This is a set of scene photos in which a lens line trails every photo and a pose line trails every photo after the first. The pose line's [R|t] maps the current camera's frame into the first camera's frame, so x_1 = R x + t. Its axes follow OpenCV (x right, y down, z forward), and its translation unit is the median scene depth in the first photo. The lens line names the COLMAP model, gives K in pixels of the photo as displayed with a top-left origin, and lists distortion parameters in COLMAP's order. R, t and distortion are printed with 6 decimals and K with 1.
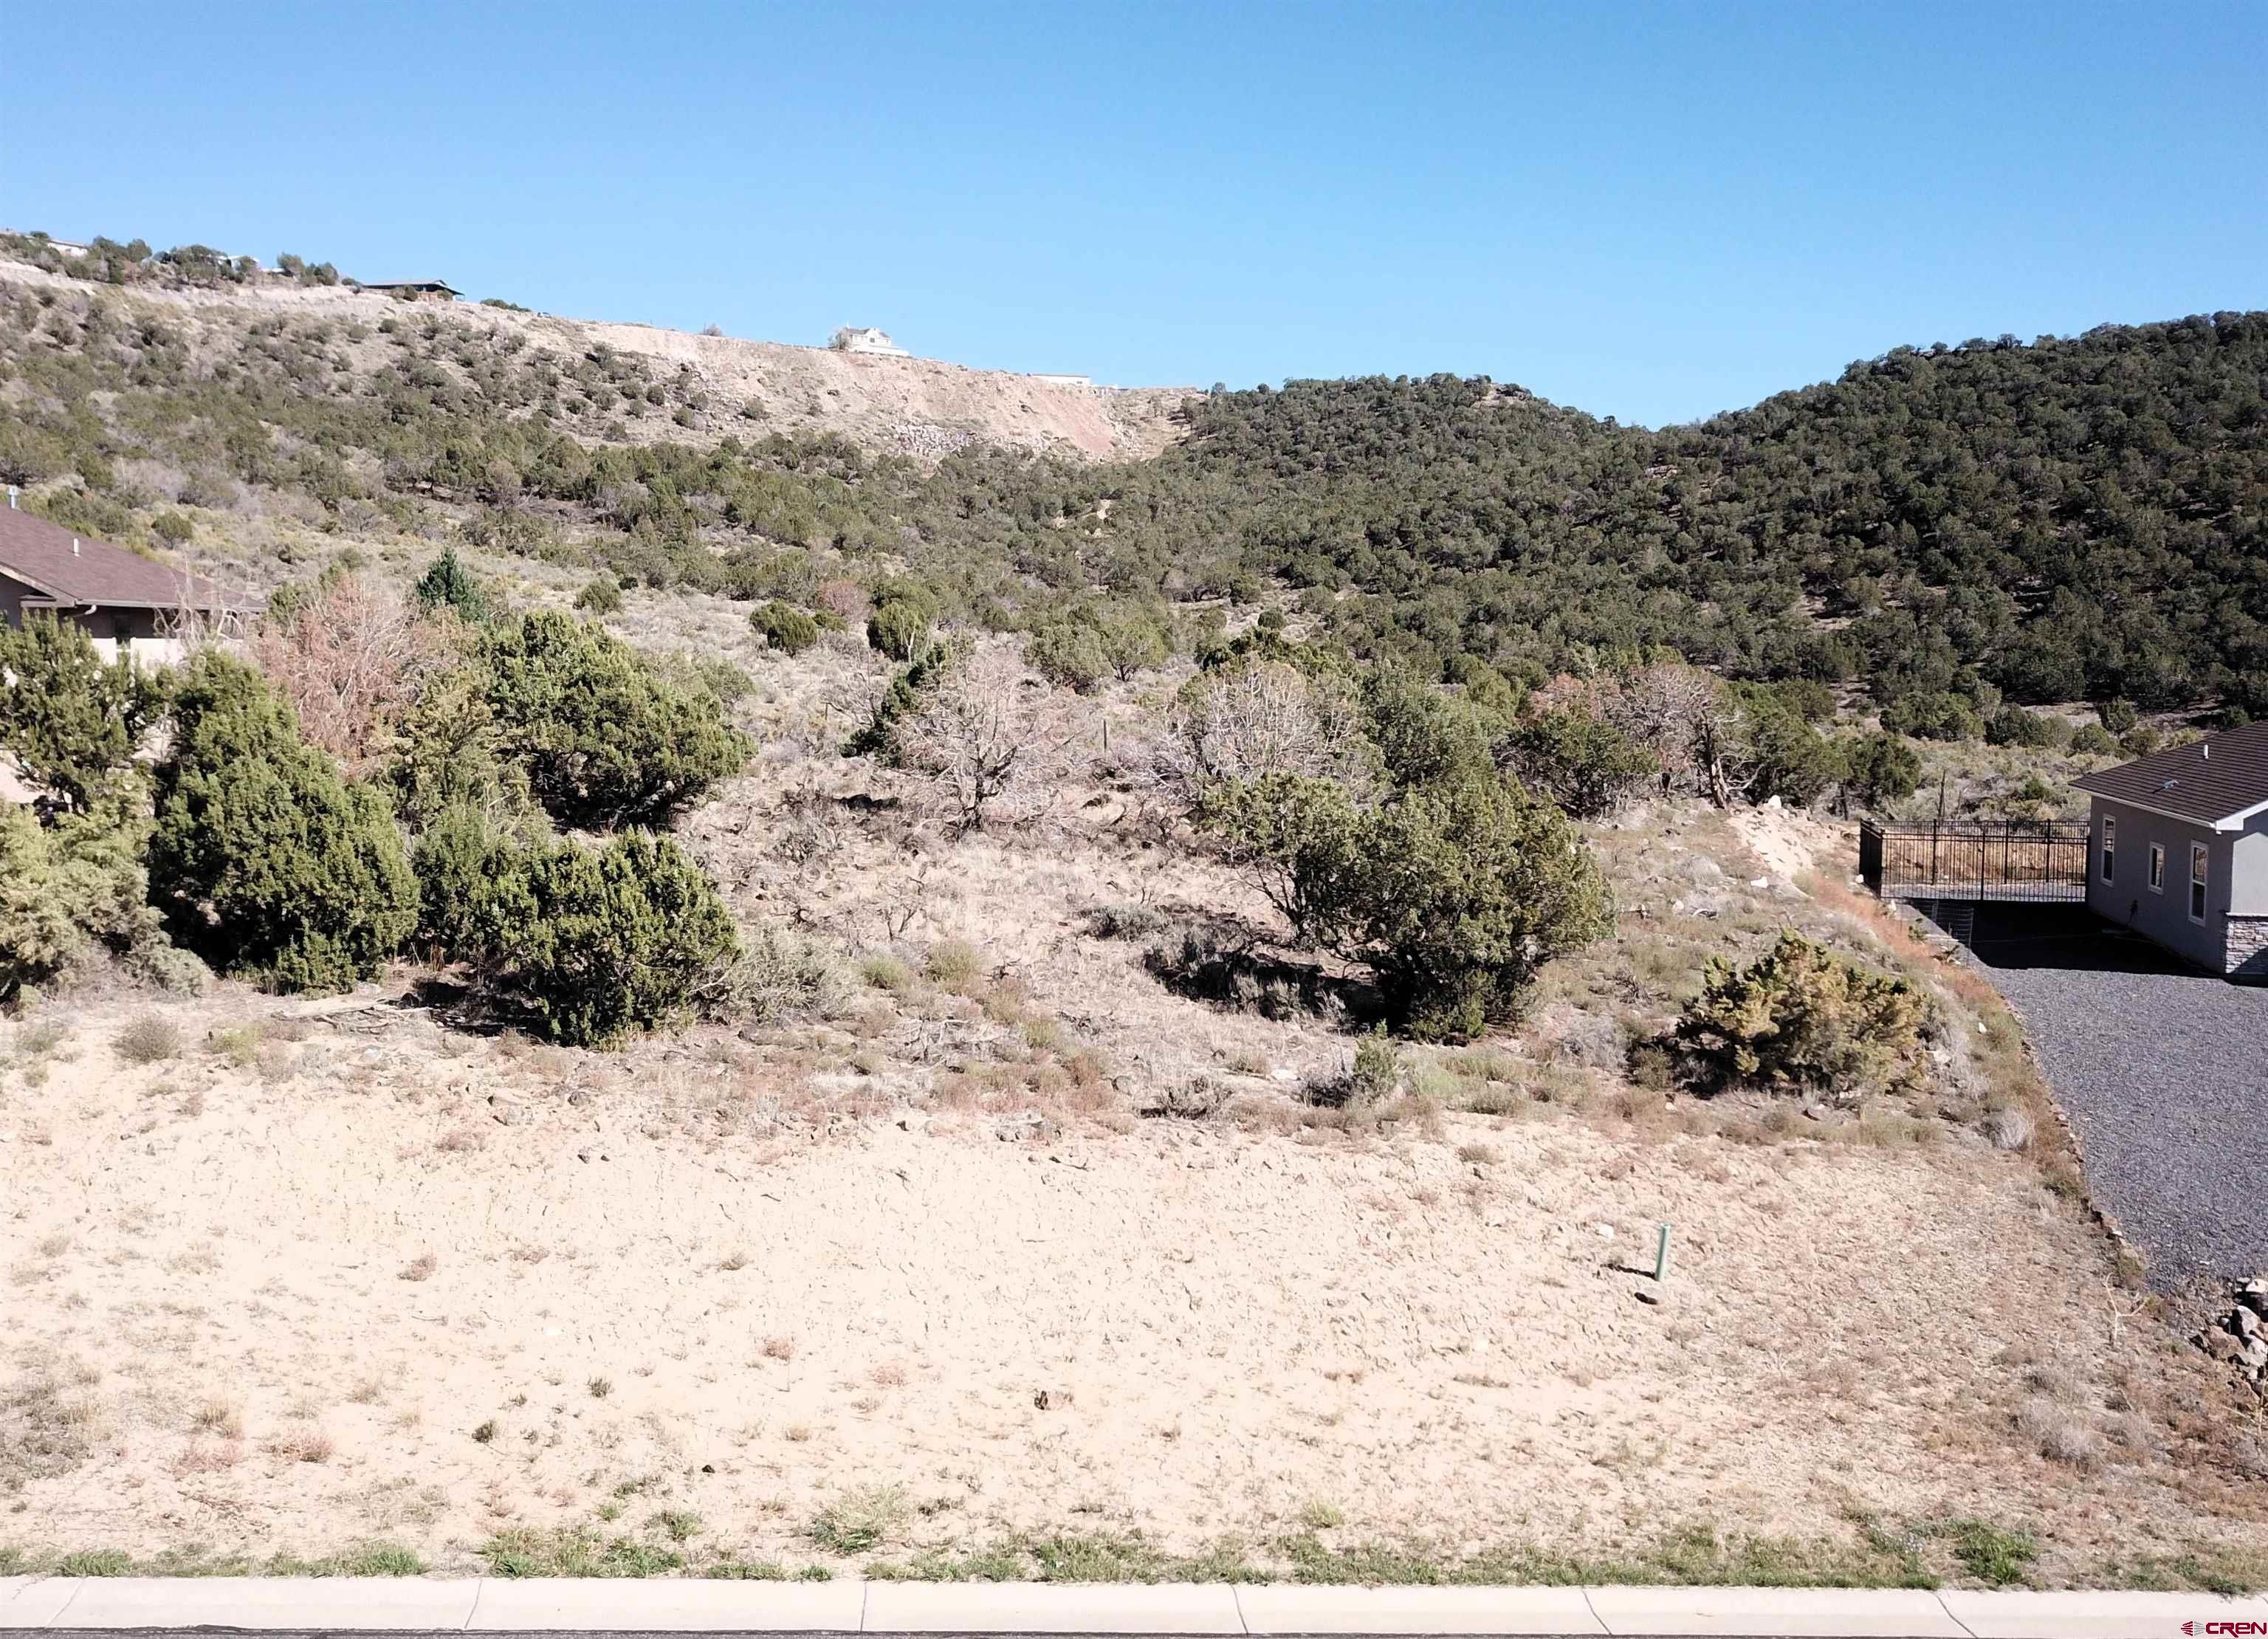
lens RADIAL K [[2019.2, 0, 1142.0], [0, 2019.2, 816.5], [0, 0, 1]] dist [0.025840, -0.024994]
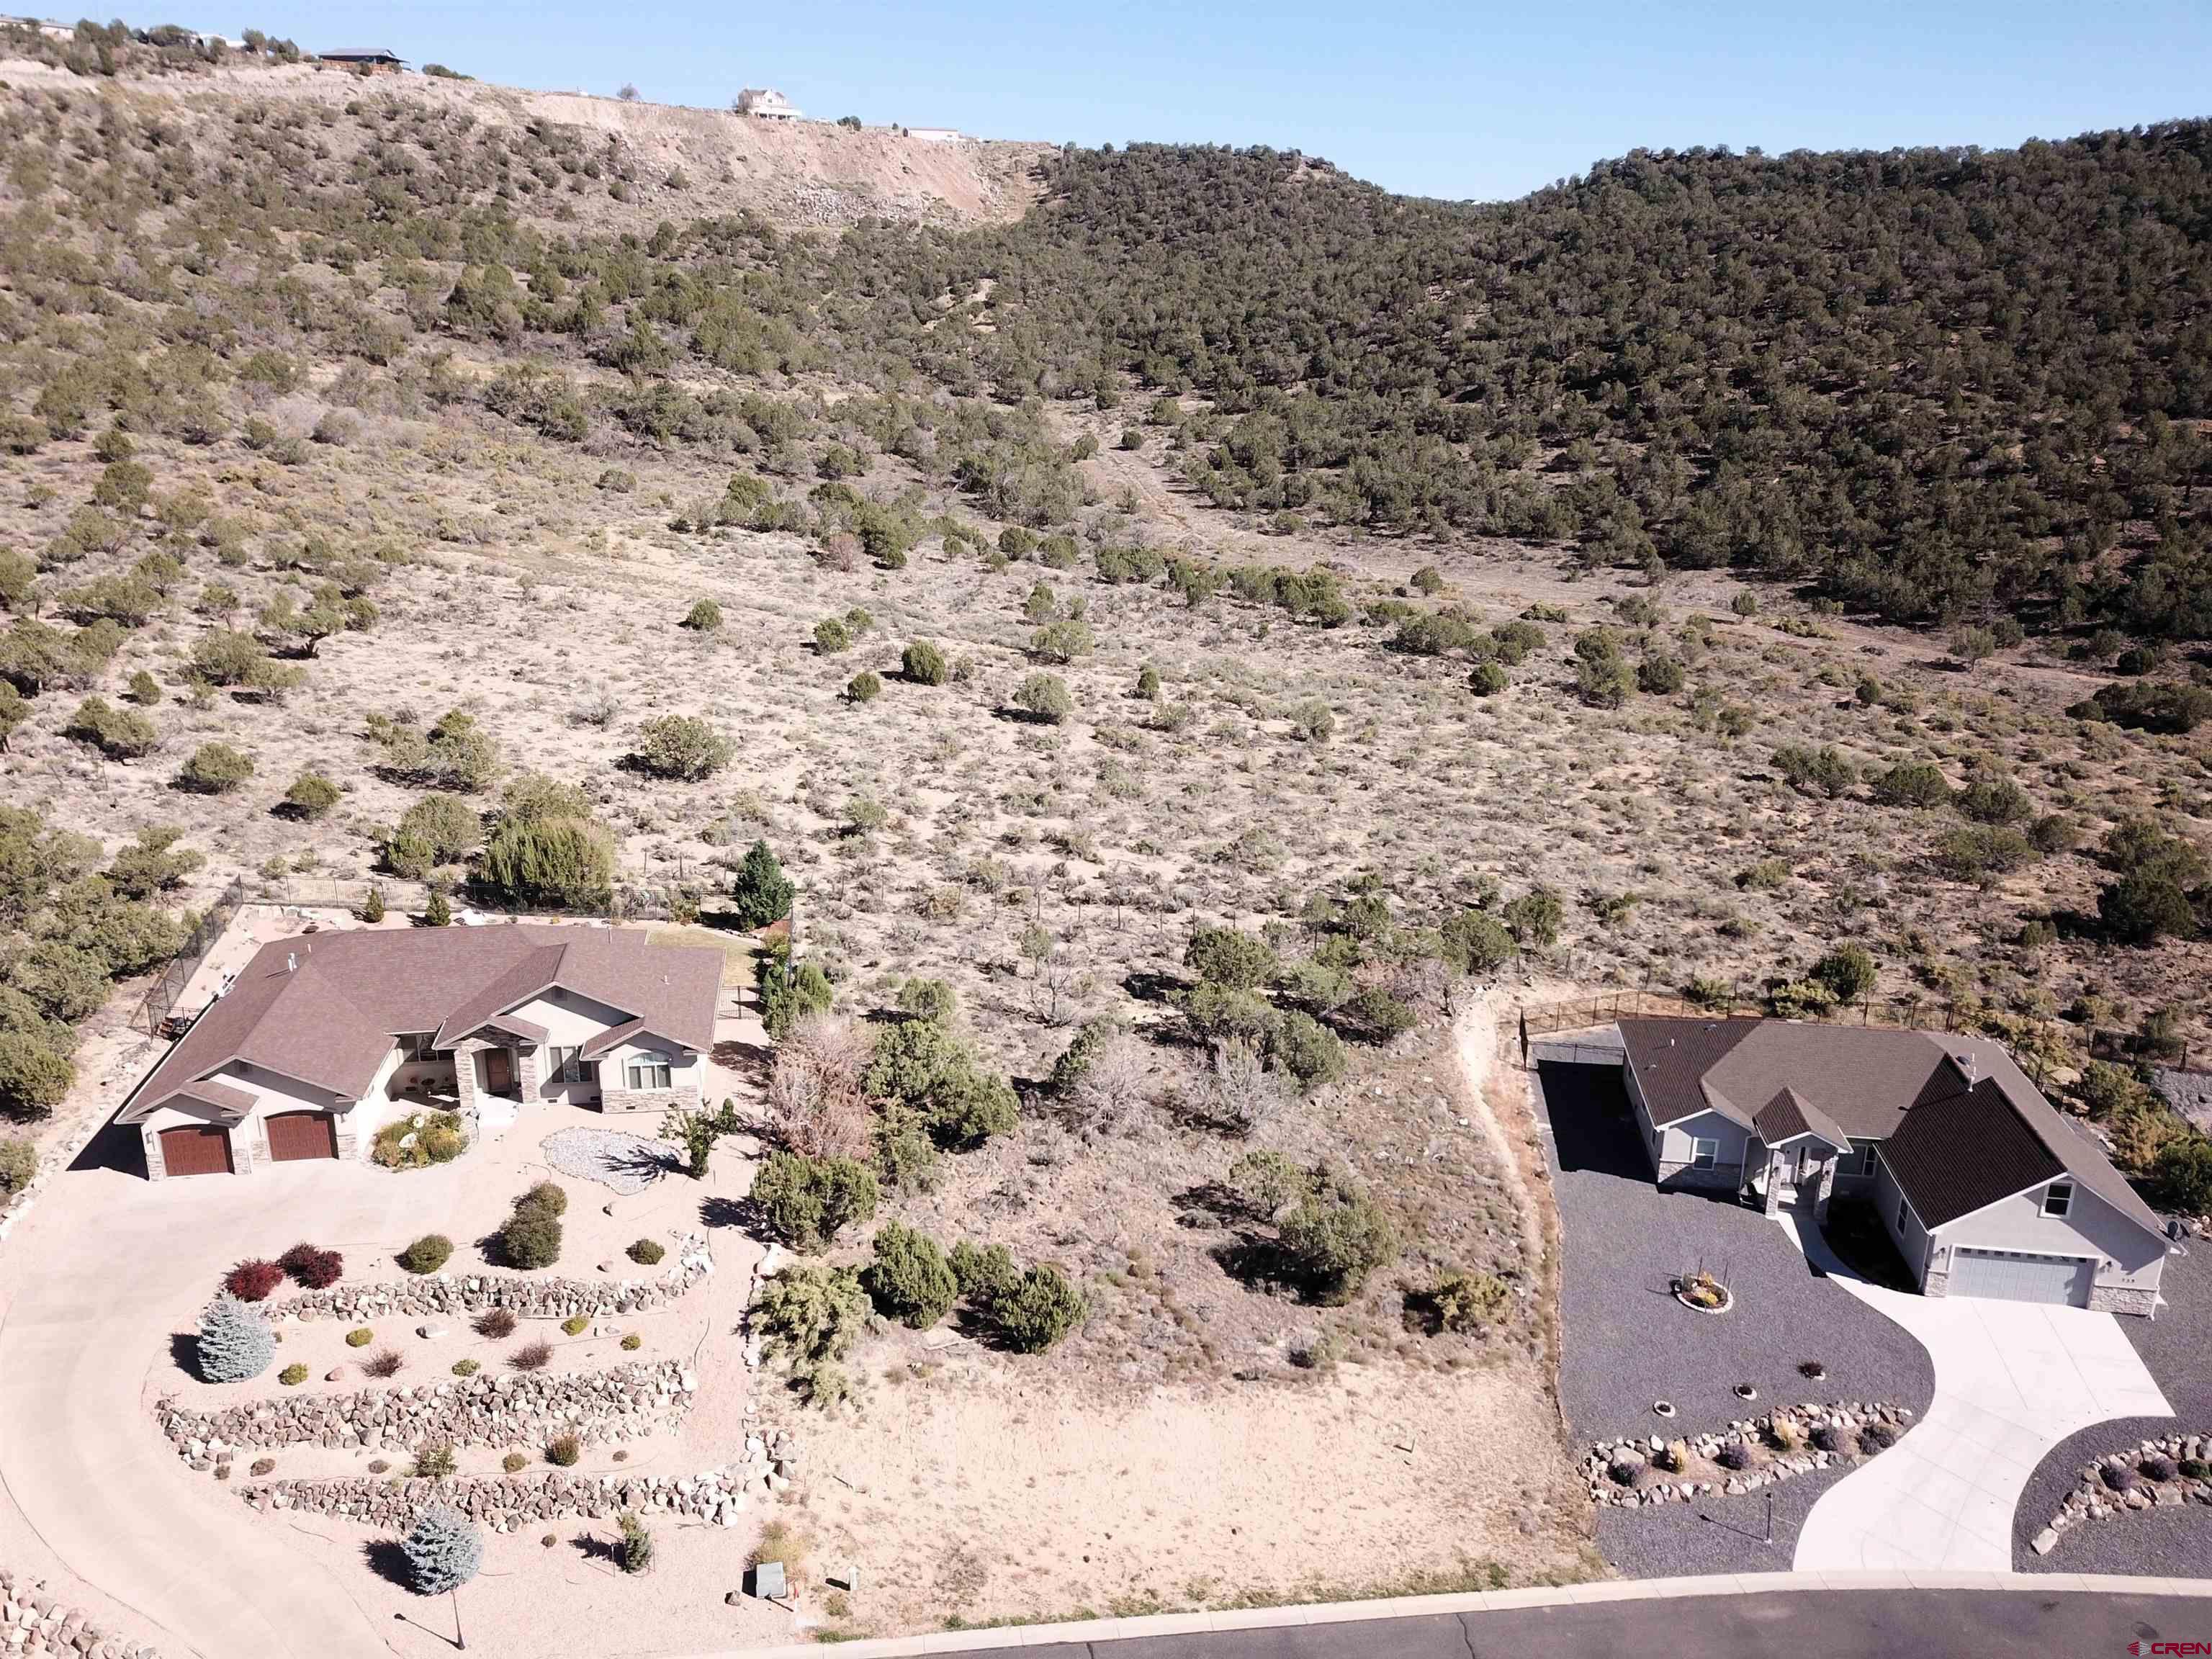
lens RADIAL K [[1699.8, 0, 1095.1], [0, 1699.8, 842.9], [0, 0, 1]] dist [0.038839, -0.041250]
pose [[0.997887, -0.015562, 0.063080, -0.031437], [0.000077, 0.971171, 0.238382, -0.107585], [-0.064971, -0.237874, 0.969121, -0.106251]]
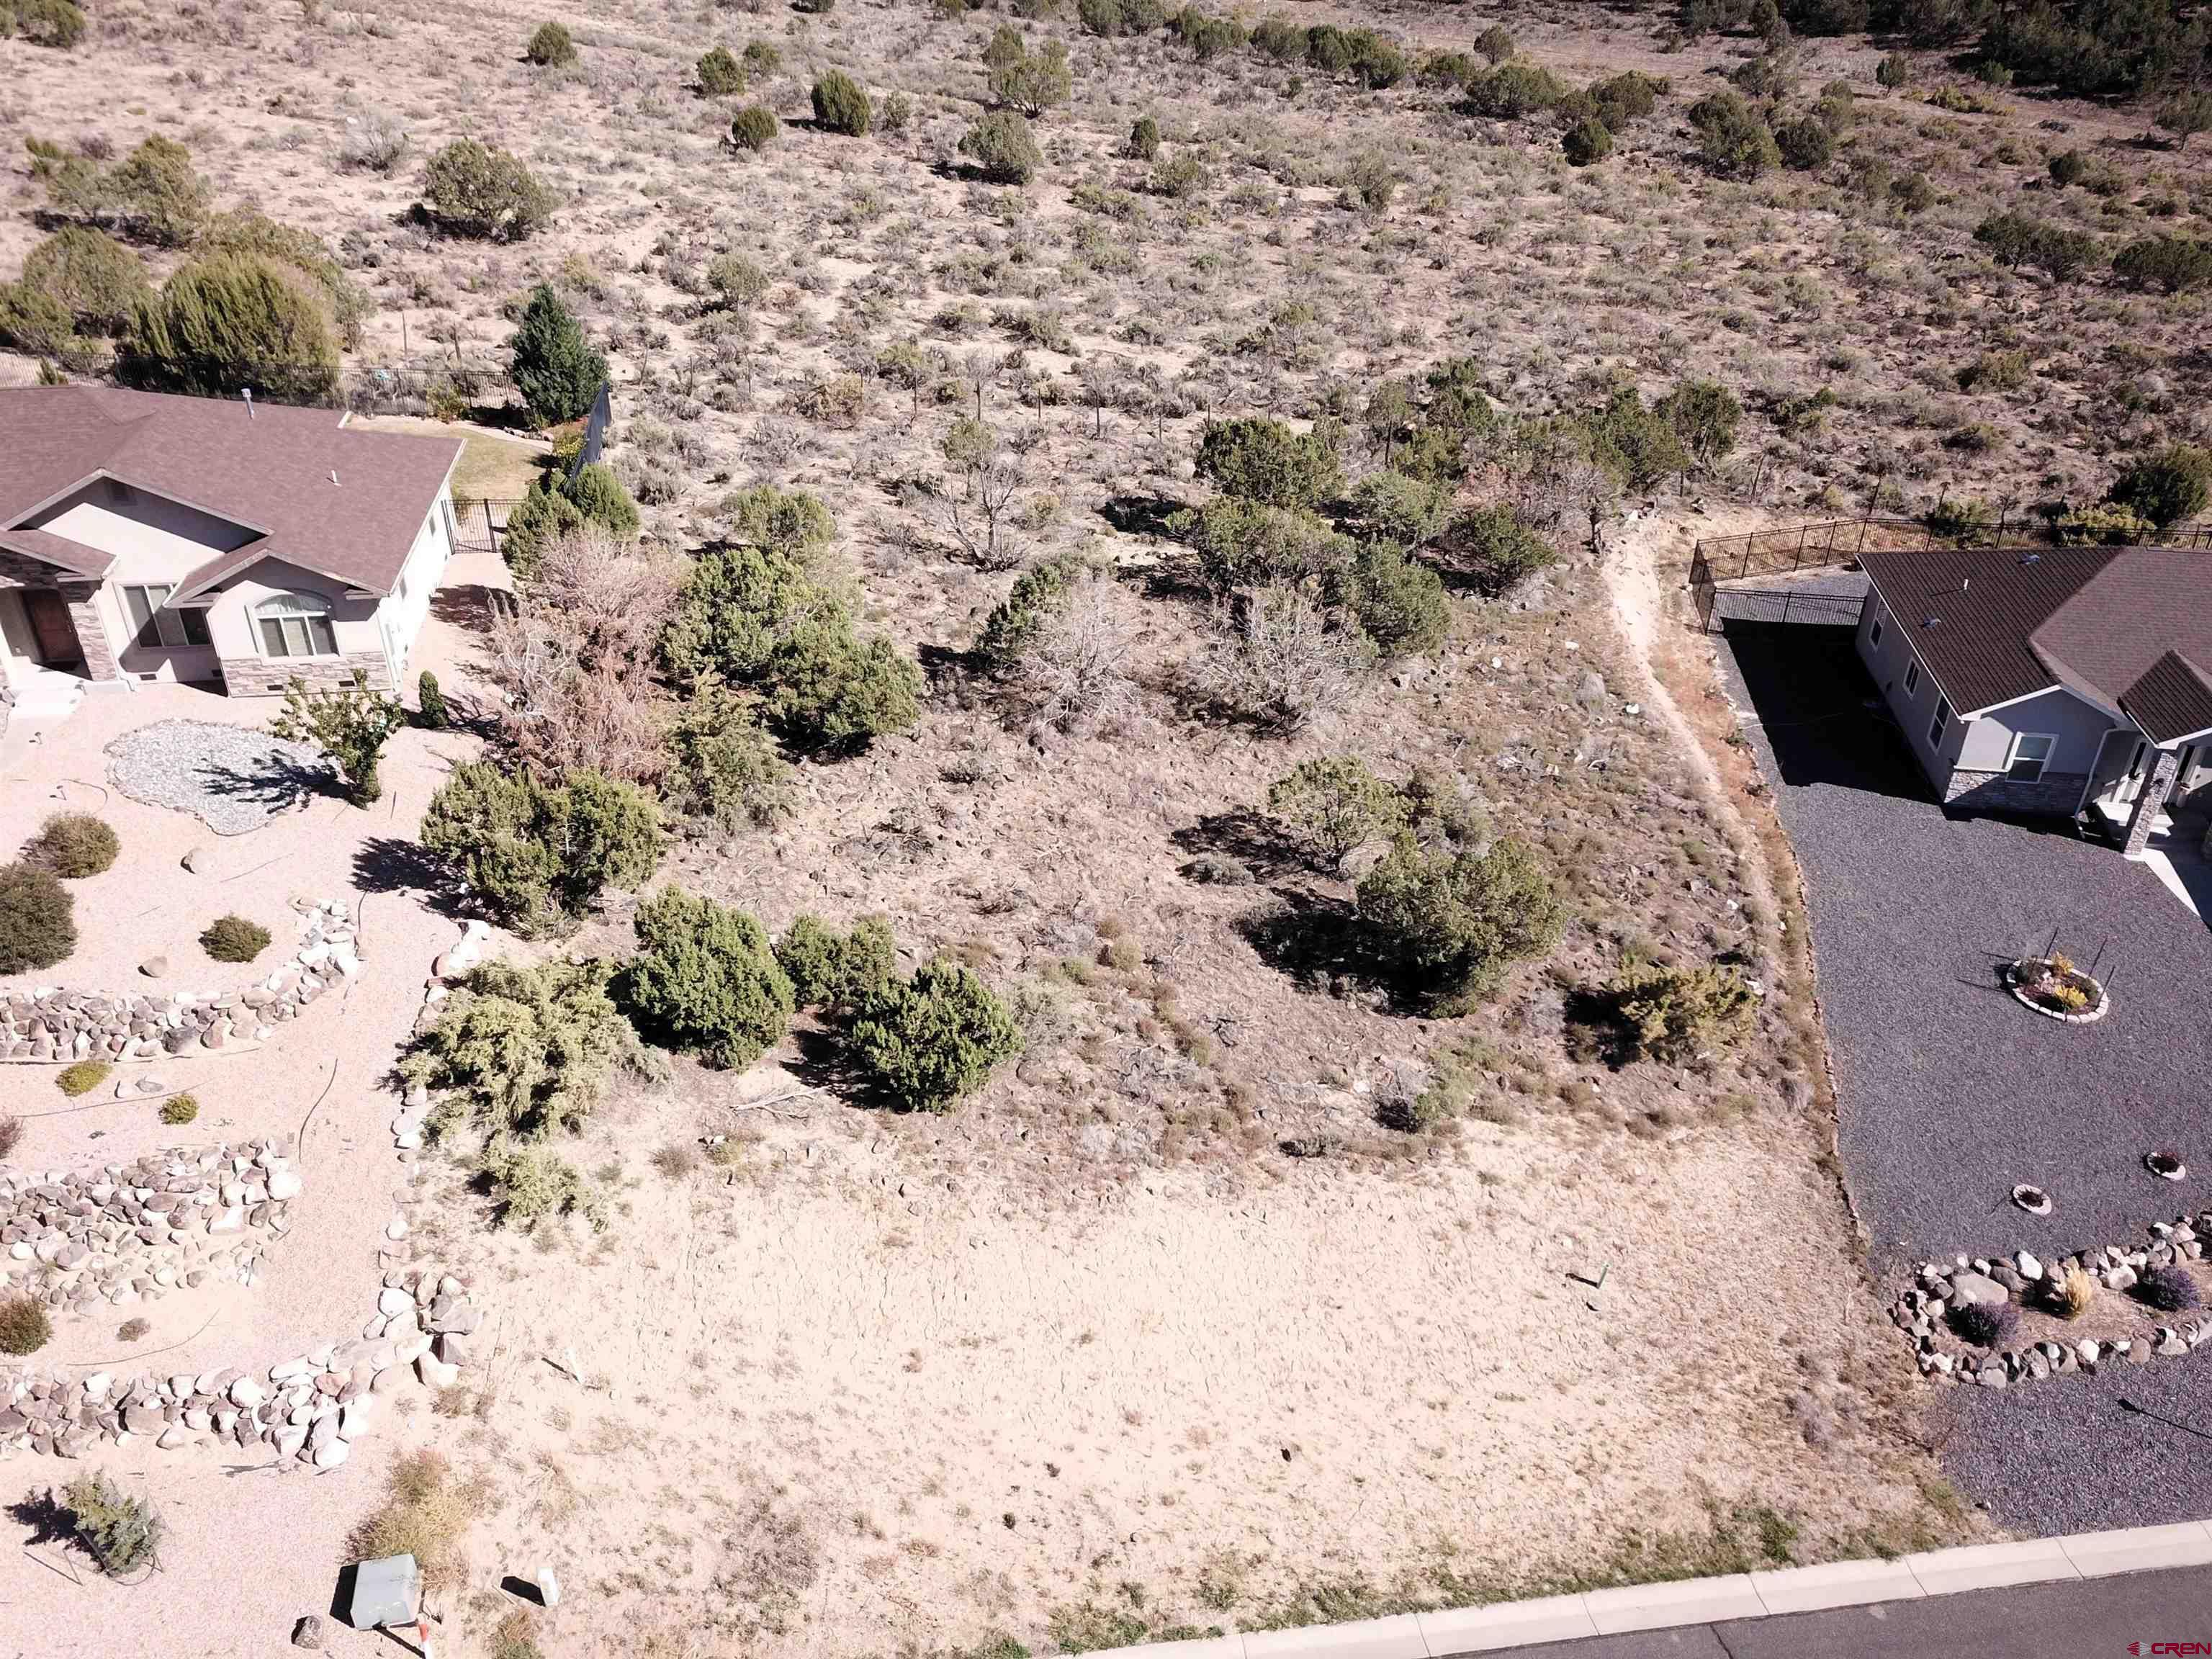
lens RADIAL K [[1699.8, 0, 1100.6], [0, 1699.8, 835.8], [0, 0, 1]] dist [0.038839, -0.041250]
pose [[0.997551, -0.032453, 0.061951, -0.020819], [0.000772, 0.890870, 0.454257, -0.064968], [-0.069932, -0.453097, 0.888714, -0.008686]]
